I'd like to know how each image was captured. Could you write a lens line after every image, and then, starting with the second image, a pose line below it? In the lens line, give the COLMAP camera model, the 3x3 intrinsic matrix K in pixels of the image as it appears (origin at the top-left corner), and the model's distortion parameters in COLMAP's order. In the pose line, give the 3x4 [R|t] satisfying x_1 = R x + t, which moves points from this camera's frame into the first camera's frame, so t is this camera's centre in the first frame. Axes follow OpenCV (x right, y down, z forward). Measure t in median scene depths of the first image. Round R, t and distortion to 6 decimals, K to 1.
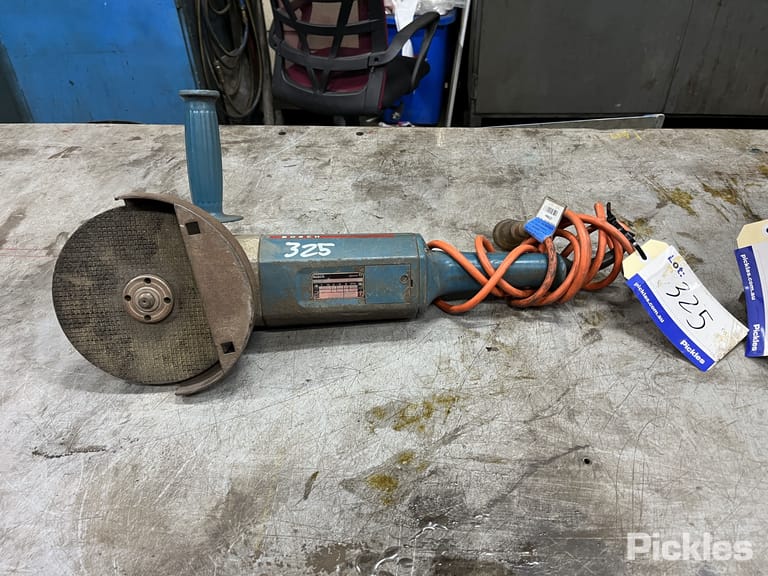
lens RADIAL K [[584.8, 0, 392.1], [0, 584.8, 276.5], [0, 0, 1]] dist [0.062380, -0.092625]
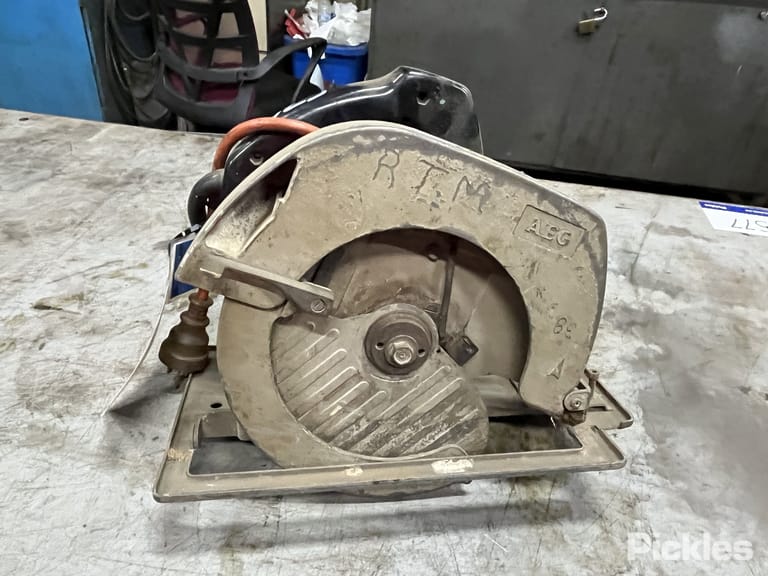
lens RADIAL K [[560.8, 0, 369.4], [0, 560.8, 271.7], [0, 0, 1]] dist [0.002915, -0.009384]
pose [[0.990986, 0.129181, -0.035491, 0.251350], [-0.130932, 0.990002, -0.052473, -0.015963], [0.028358, 0.056647, 0.997991, 0.076520]]
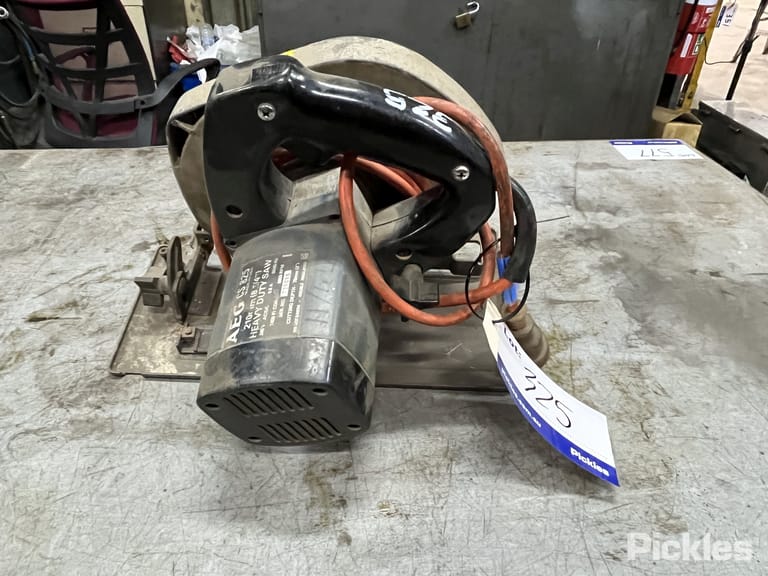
lens RADIAL K [[560.8, 0, 373.7], [0, 560.8, 270.6], [0, 0, 1]] dist [0.002915, -0.009384]
pose [[0.990810, -0.047316, 0.126718, 0.215118], [0.059272, 0.993965, -0.092304, 0.014910], [-0.121586, 0.098967, 0.987635, 0.064222]]
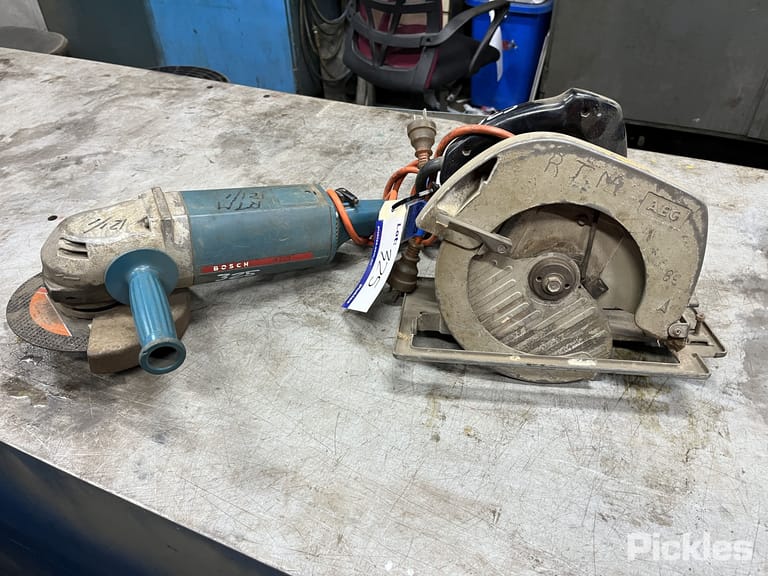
lens RADIAL K [[584.8, 0, 390.2], [0, 584.8, 279.8], [0, 0, 1]] dist [0.062380, -0.092625]
pose [[0.944498, 0.214109, -0.249160, 0.253956], [-0.204565, 0.976765, 0.063905, -0.006444], [0.257054, -0.009389, 0.966351, -0.029017]]
